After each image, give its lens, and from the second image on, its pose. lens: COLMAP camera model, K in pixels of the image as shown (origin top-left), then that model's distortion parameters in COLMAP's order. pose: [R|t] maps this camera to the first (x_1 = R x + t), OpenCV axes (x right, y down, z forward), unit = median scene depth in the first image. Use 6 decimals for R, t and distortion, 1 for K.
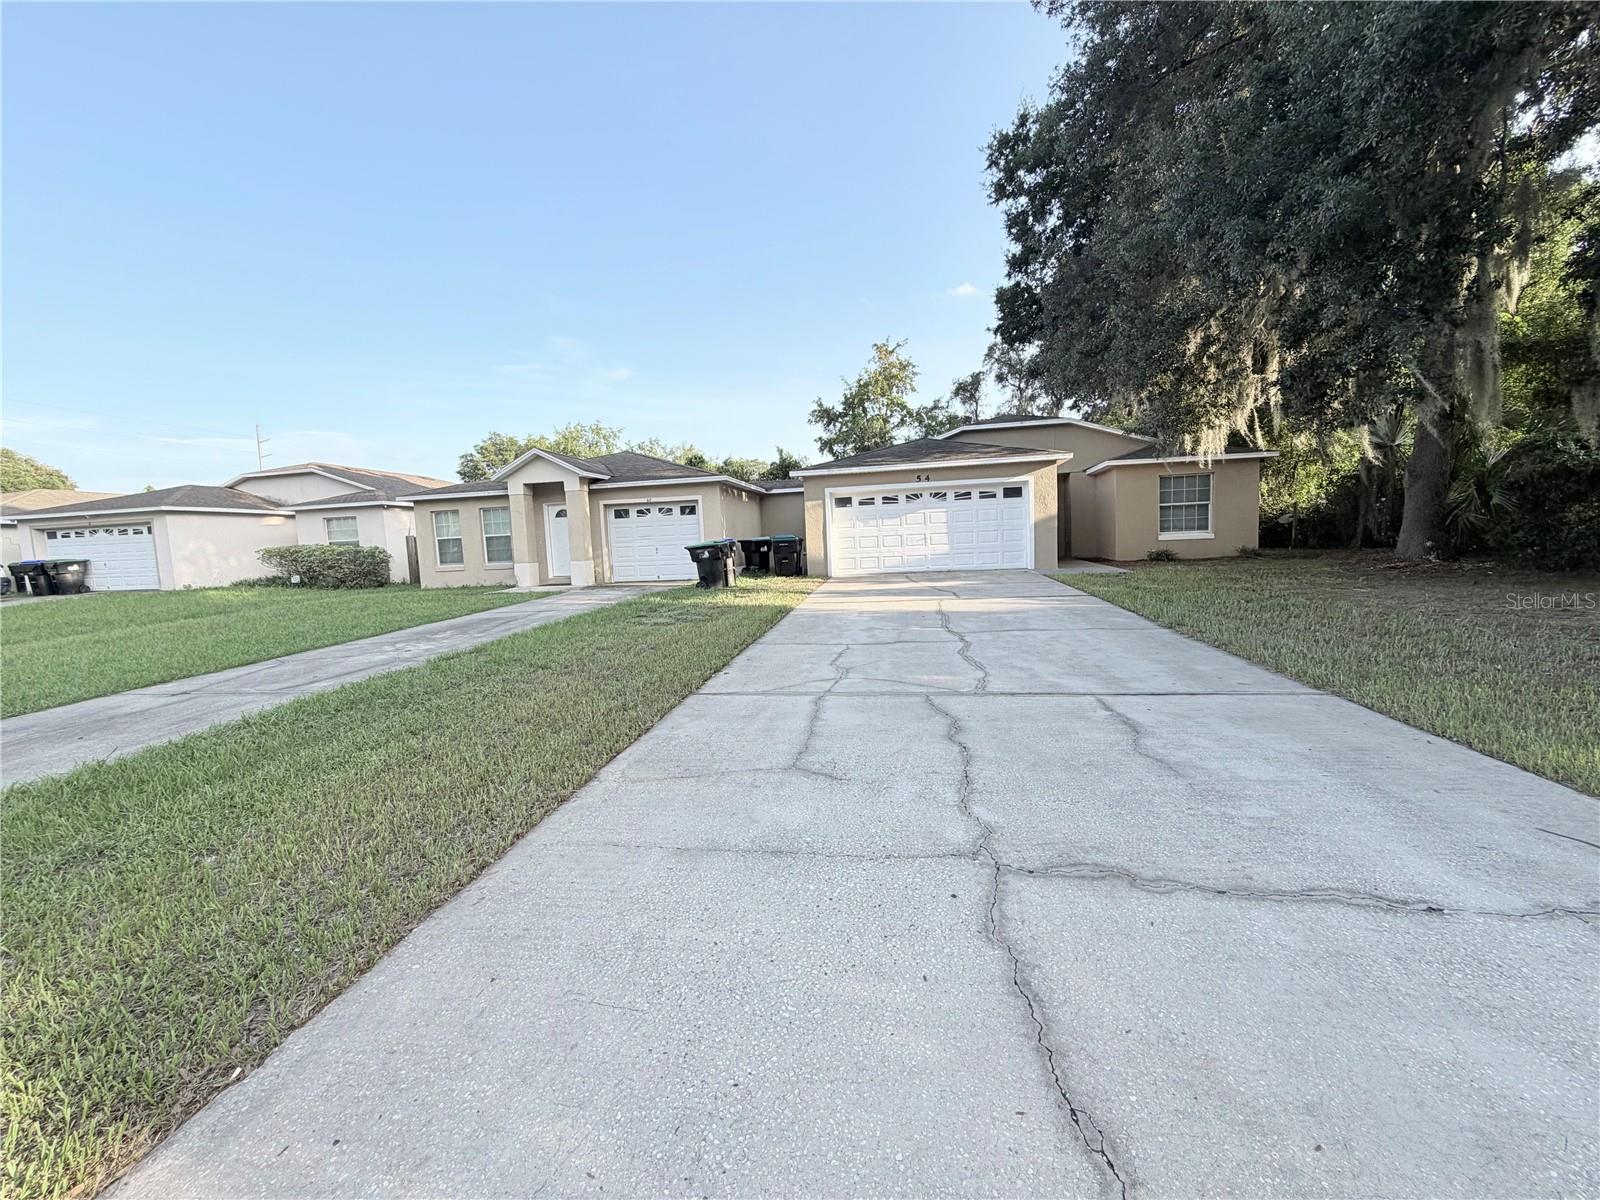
lens RADIAL K [[638.2, 0, 785.0], [0, 638.2, 601.6], [0, 0, 1]] dist [0.000085, 0.000420]
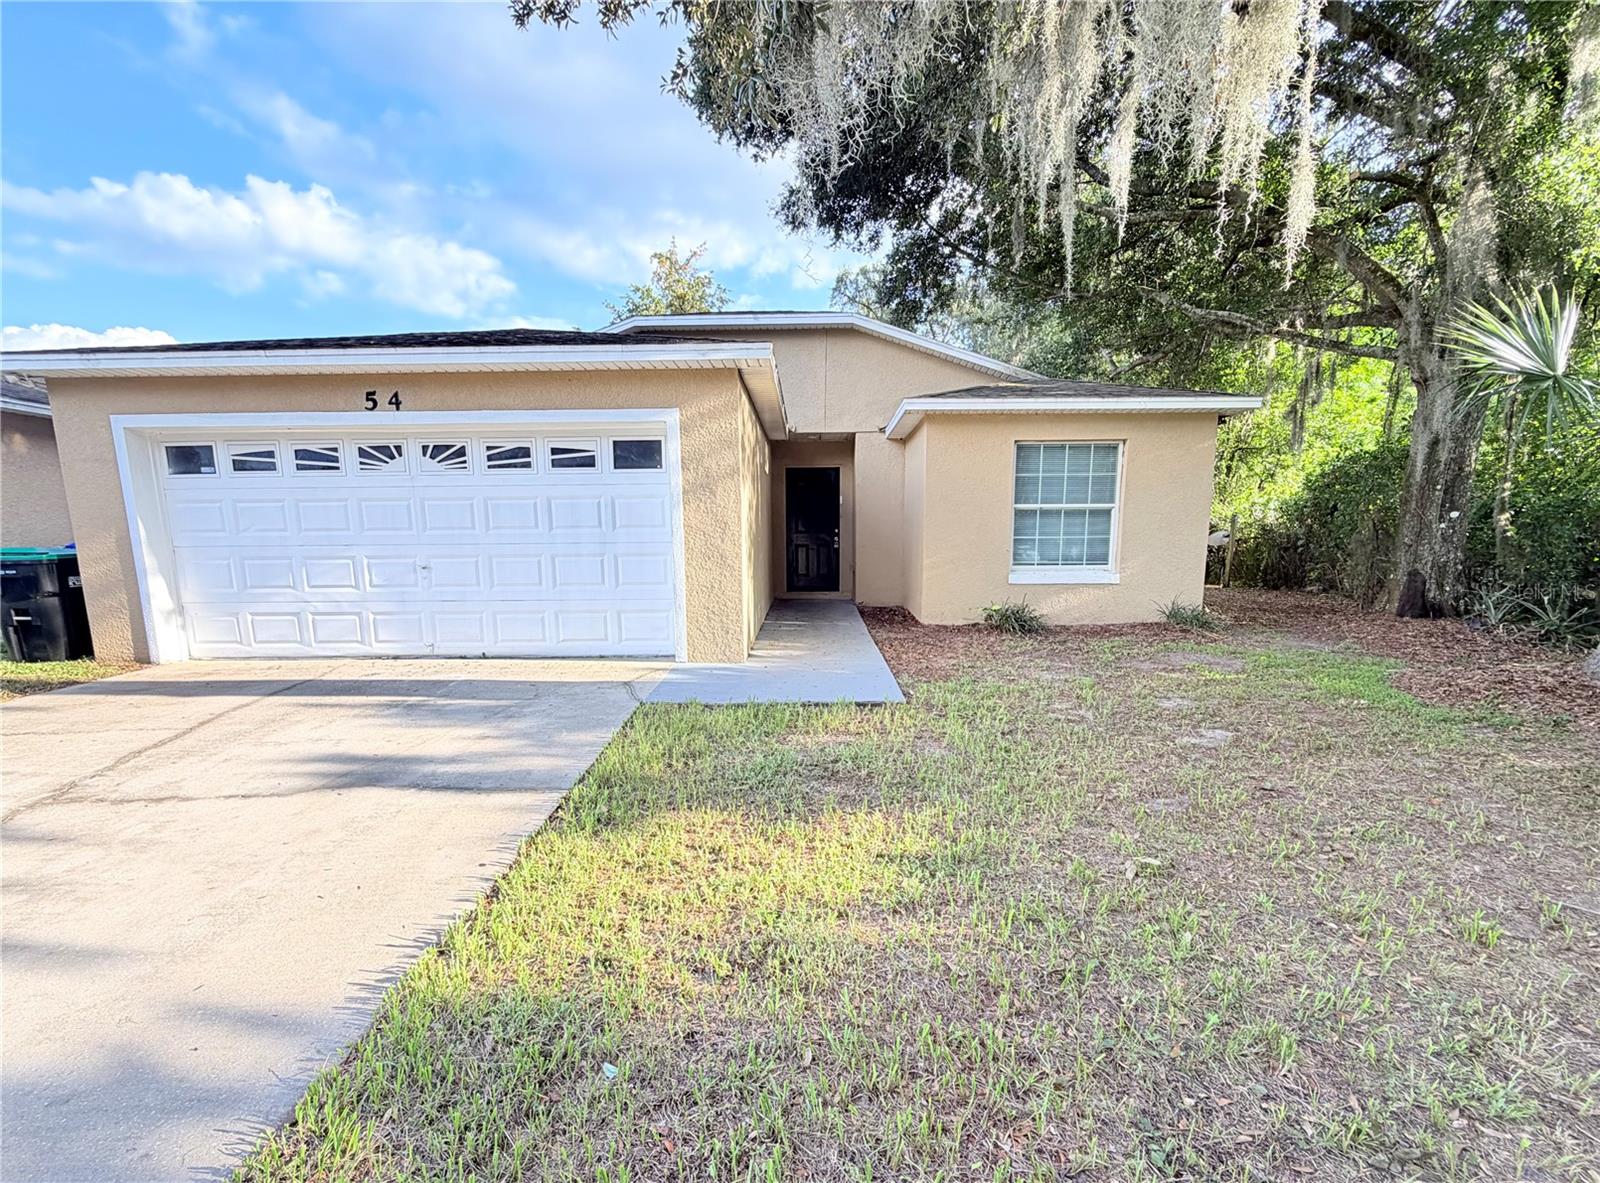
lens RADIAL K [[638.2, 0, 770.5], [0, 638.2, 626.2], [0, 0, 1]] dist [0.000085, 0.000420]
pose [[0.988504, 0.015800, 0.150365, 0.351906], [-0.024975, 0.997926, 0.059324, -0.089511], [-0.149116, -0.062397, 0.986849, 0.576552]]
